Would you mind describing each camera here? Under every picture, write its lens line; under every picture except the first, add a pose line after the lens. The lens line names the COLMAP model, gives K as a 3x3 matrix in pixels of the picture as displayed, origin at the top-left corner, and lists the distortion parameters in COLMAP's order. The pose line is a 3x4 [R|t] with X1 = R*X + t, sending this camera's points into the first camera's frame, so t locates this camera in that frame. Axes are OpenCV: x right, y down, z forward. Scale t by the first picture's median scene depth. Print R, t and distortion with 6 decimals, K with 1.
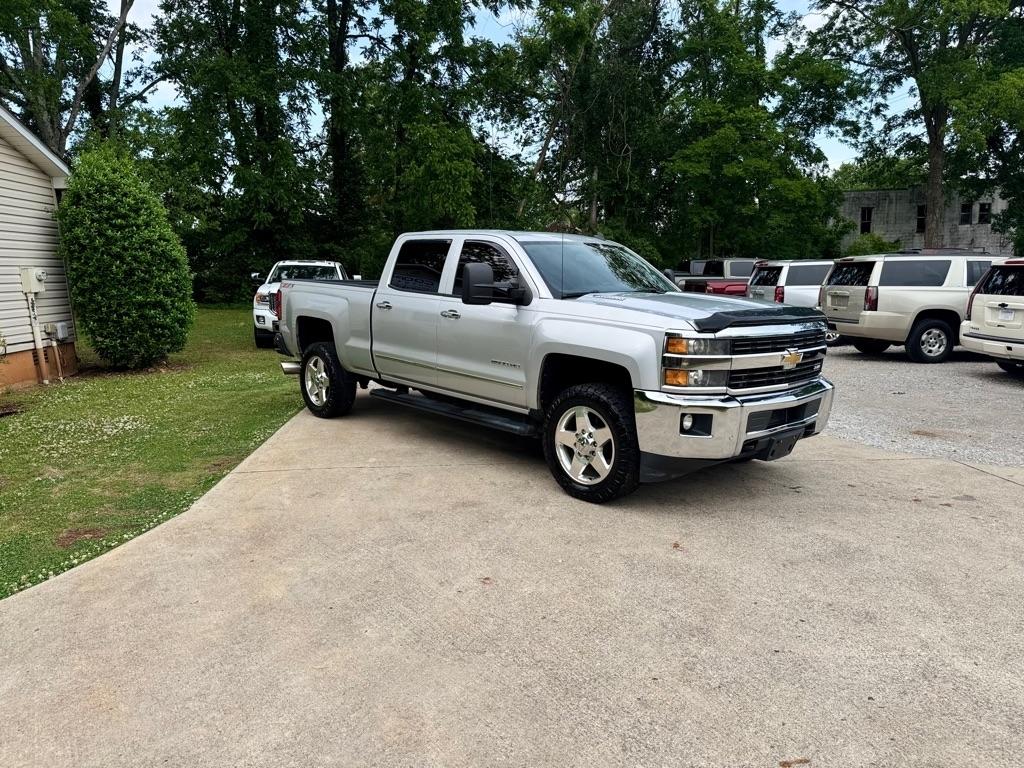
lens RADIAL K [[724.7, 0, 516.8], [0, 724.7, 385.5], [0, 0, 1]] dist [0.057432, -0.070358]
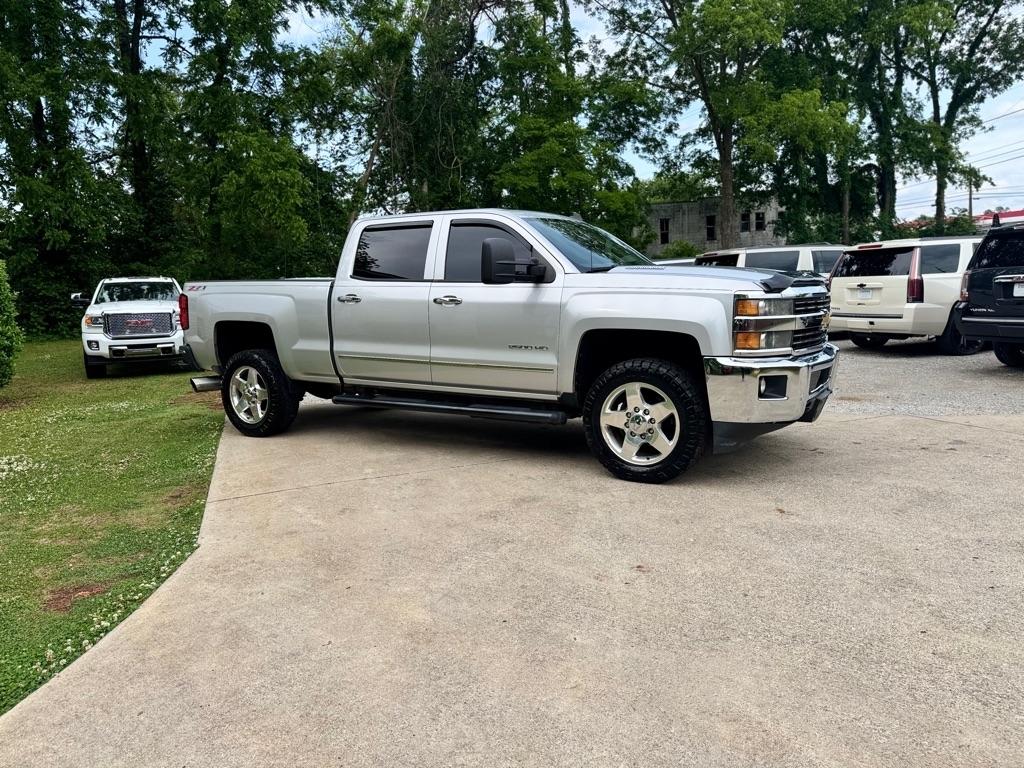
lens RADIAL K [[724.7, 0, 516.4], [0, 724.7, 383.4], [0, 0, 1]] dist [0.057432, -0.070358]
pose [[0.963049, -0.074900, 0.258701, -0.190334], [0.082370, 0.996437, -0.018141, 0.021697], [-0.256420, 0.038780, 0.965787, 0.079533]]
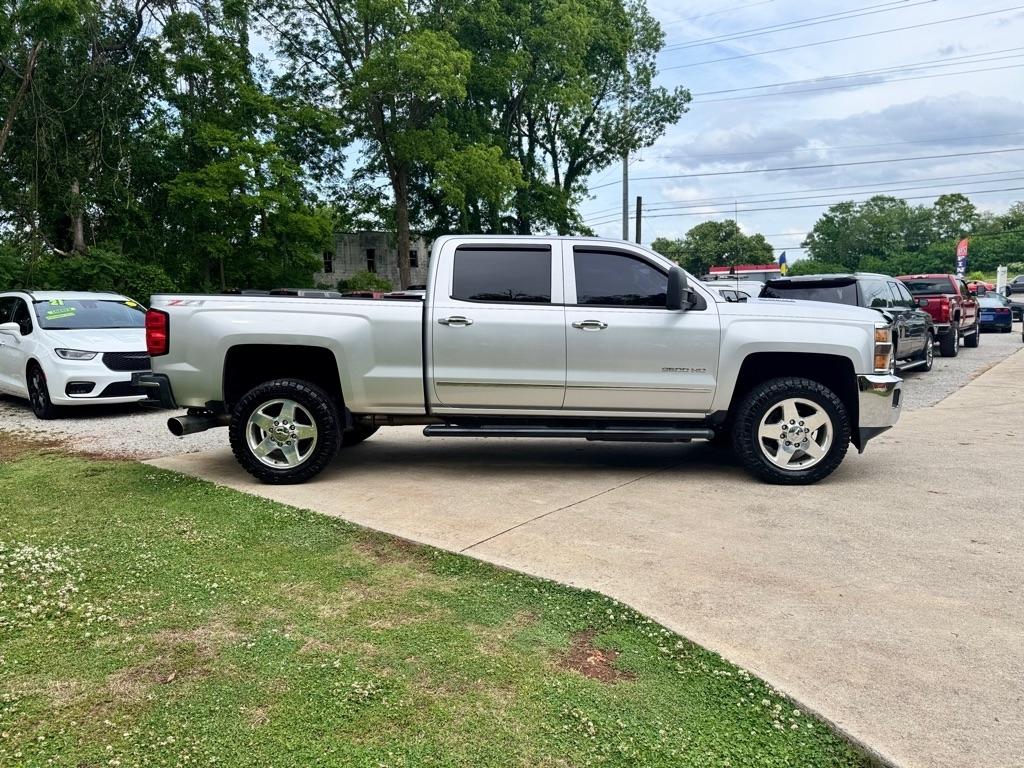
lens RADIAL K [[724.7, 0, 517.3], [0, 724.7, 377.7], [0, 0, 1]] dist [0.057432, -0.070358]
pose [[0.692717, -0.075041, 0.717295, -0.619879], [0.119817, 0.992725, -0.011855, -0.024715], [-0.711187, 0.094156, 0.696669, 0.329736]]
